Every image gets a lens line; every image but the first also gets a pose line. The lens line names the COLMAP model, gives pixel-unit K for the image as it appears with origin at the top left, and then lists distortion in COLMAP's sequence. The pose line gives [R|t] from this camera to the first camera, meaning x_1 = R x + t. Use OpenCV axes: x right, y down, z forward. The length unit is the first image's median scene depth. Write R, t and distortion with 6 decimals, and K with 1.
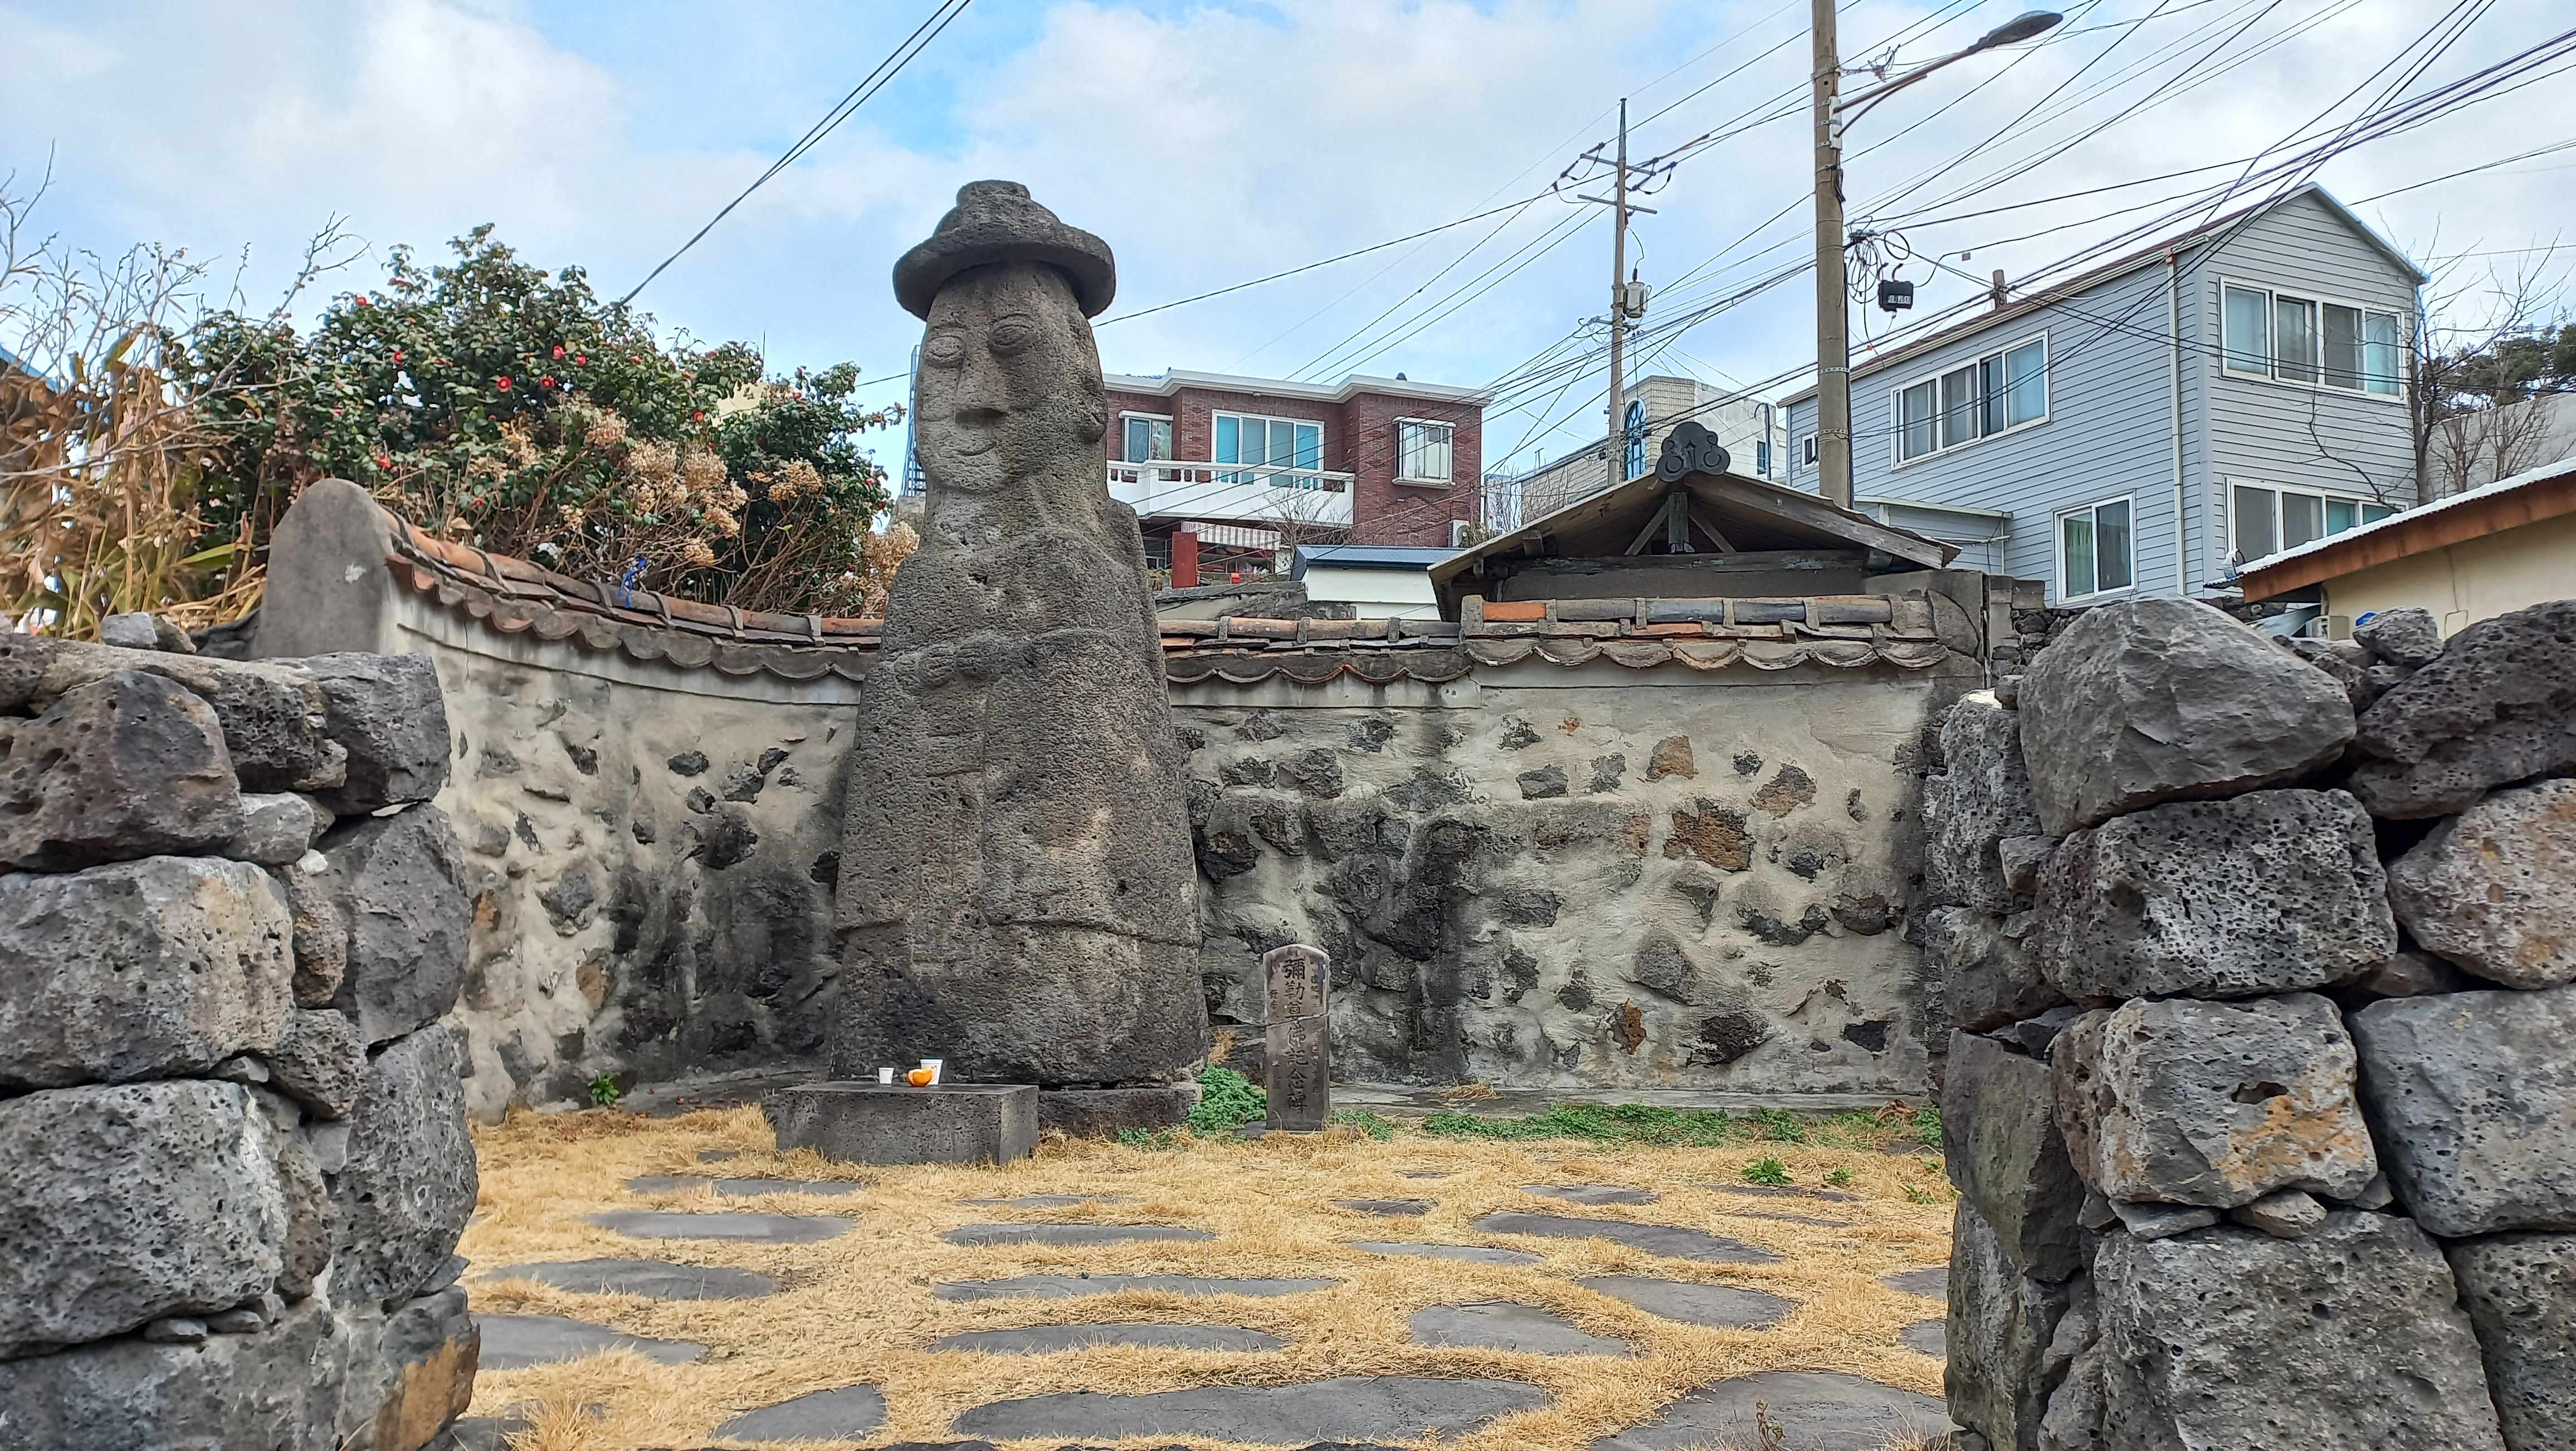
lens RADIAL K [[1806.4, 0, 1288.0], [0, 1806.4, 725.5], [0, 0, 1]] dist [0.106458, -0.154329]
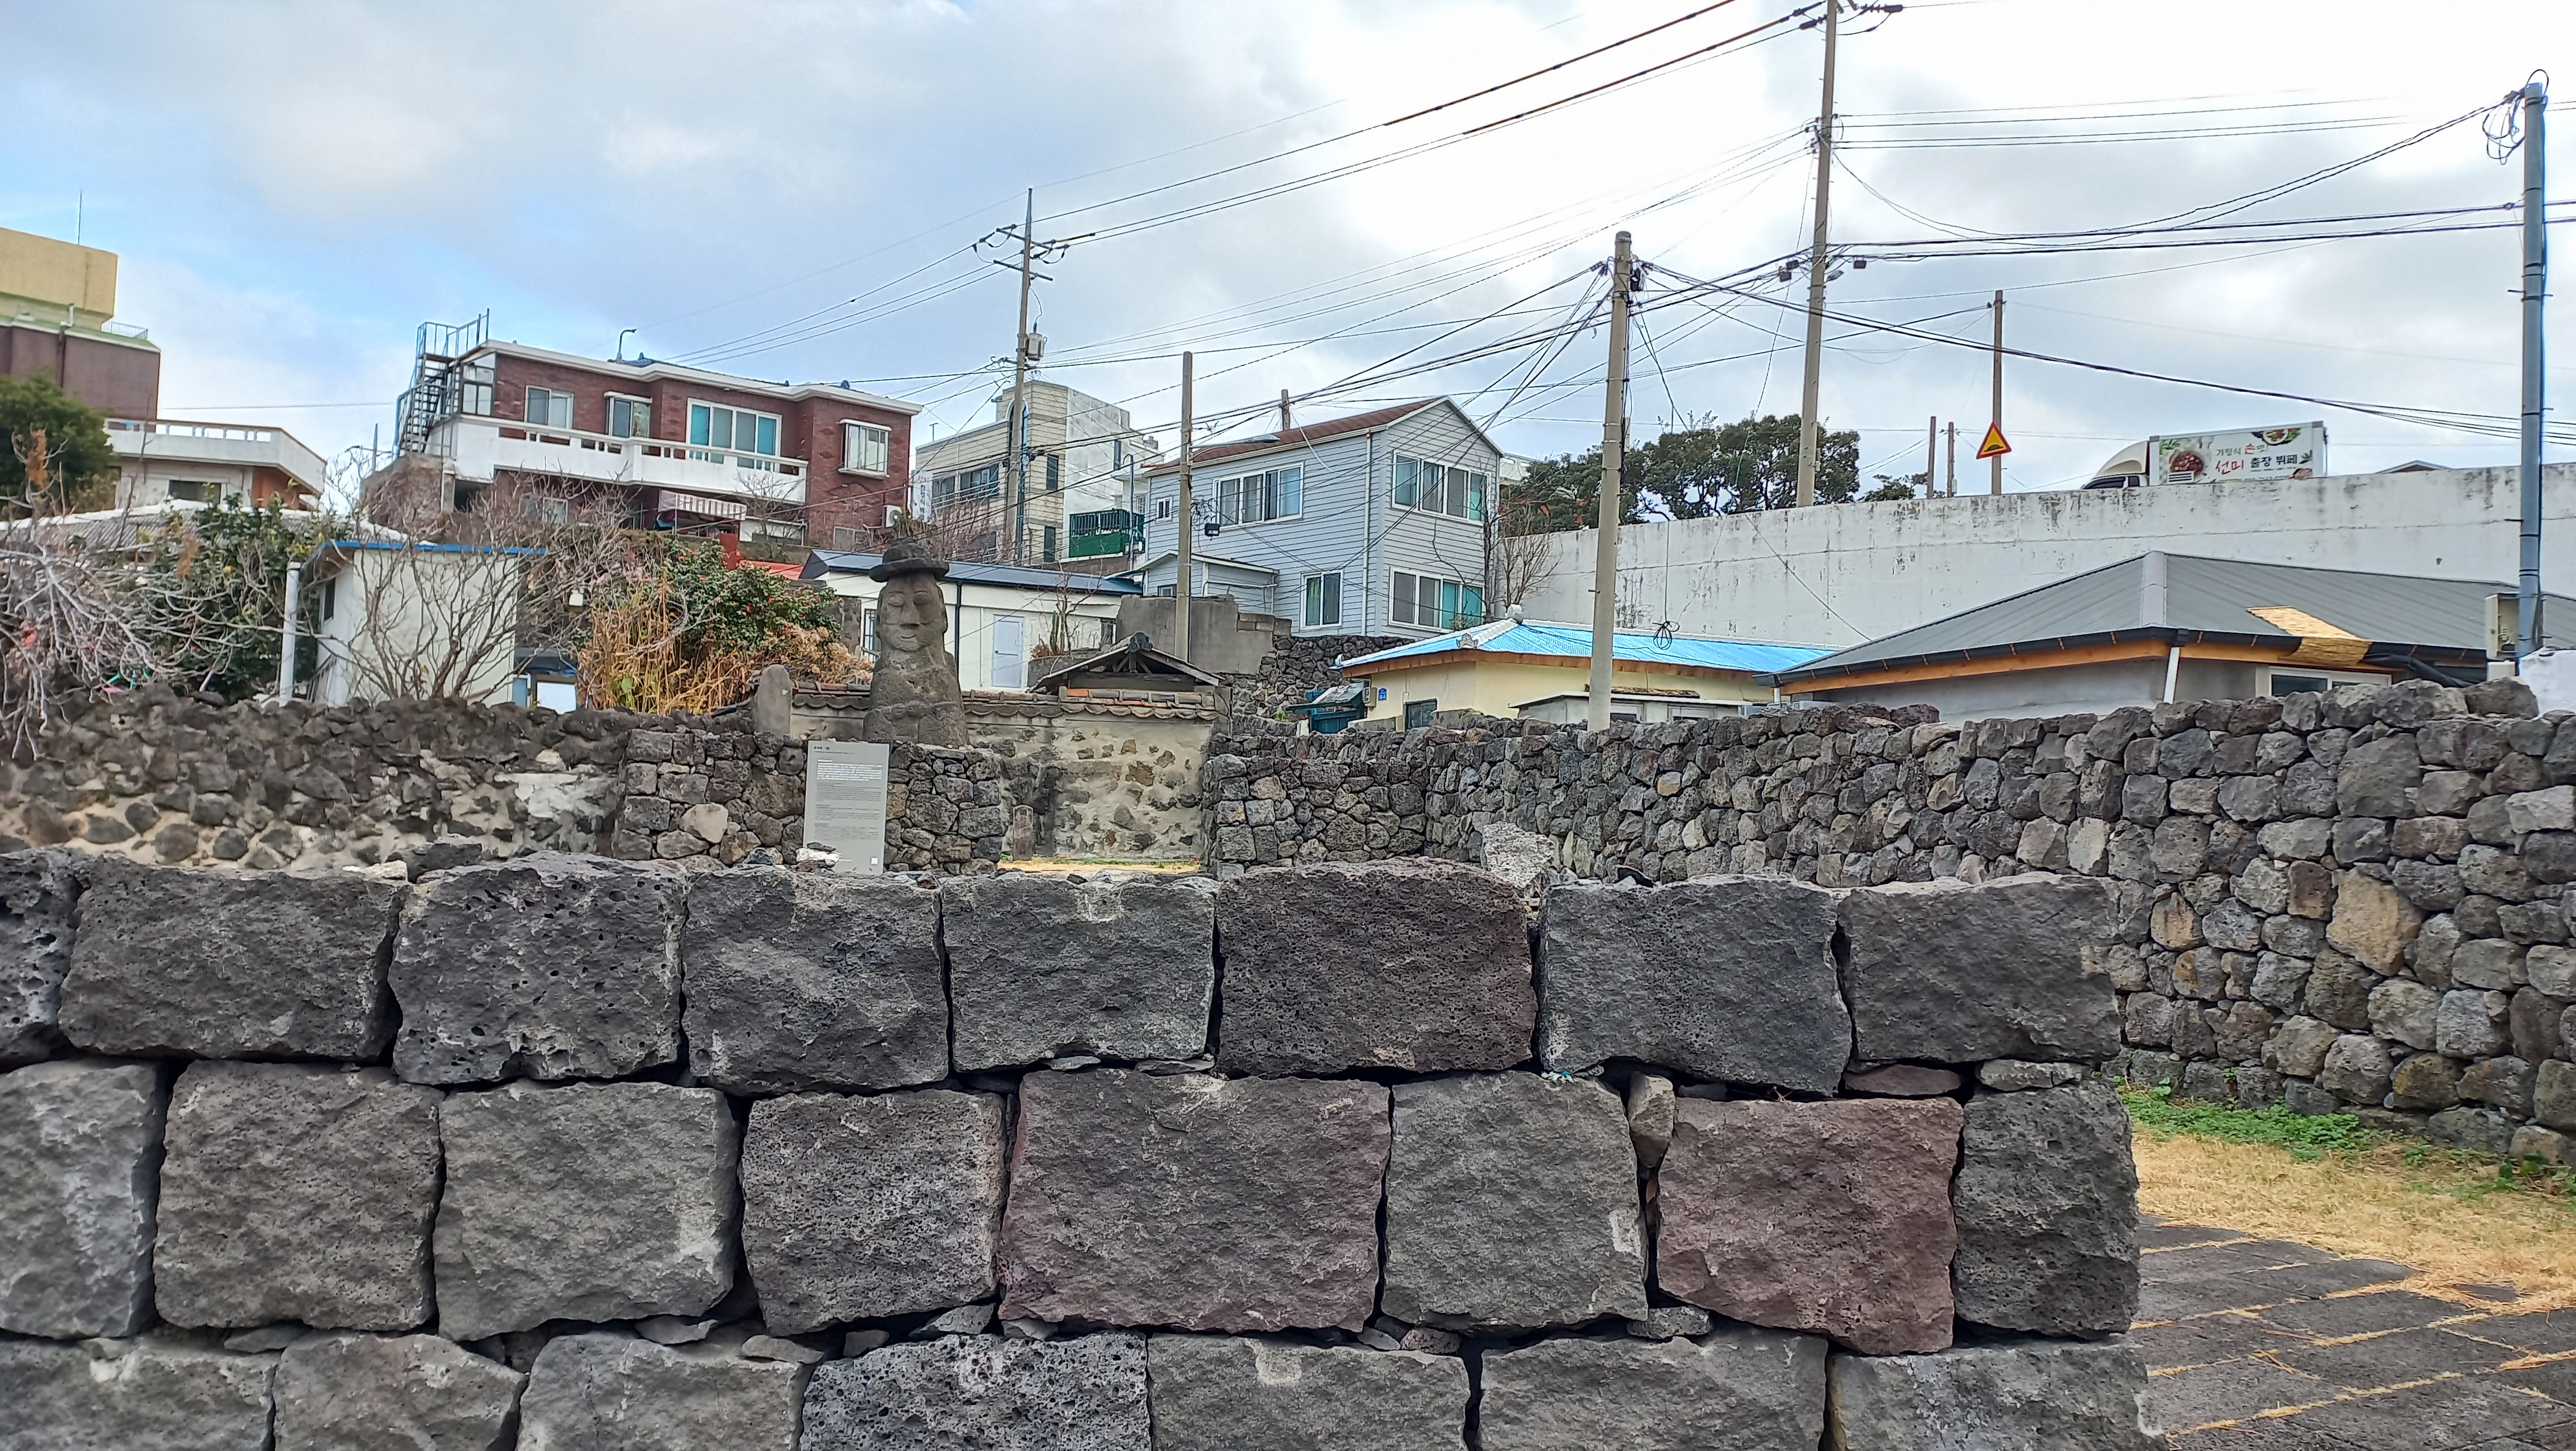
lens RADIAL K [[1806.4, 0, 1288.0], [0, 1806.4, 725.5], [0, 0, 1]] dist [0.106458, -0.154329]
pose [[0.933445, 0.034081, 0.357098, -0.586268], [-0.050982, 0.997976, 0.038022, -0.138856], [-0.355079, -0.053697, 0.933293, -1.793147]]
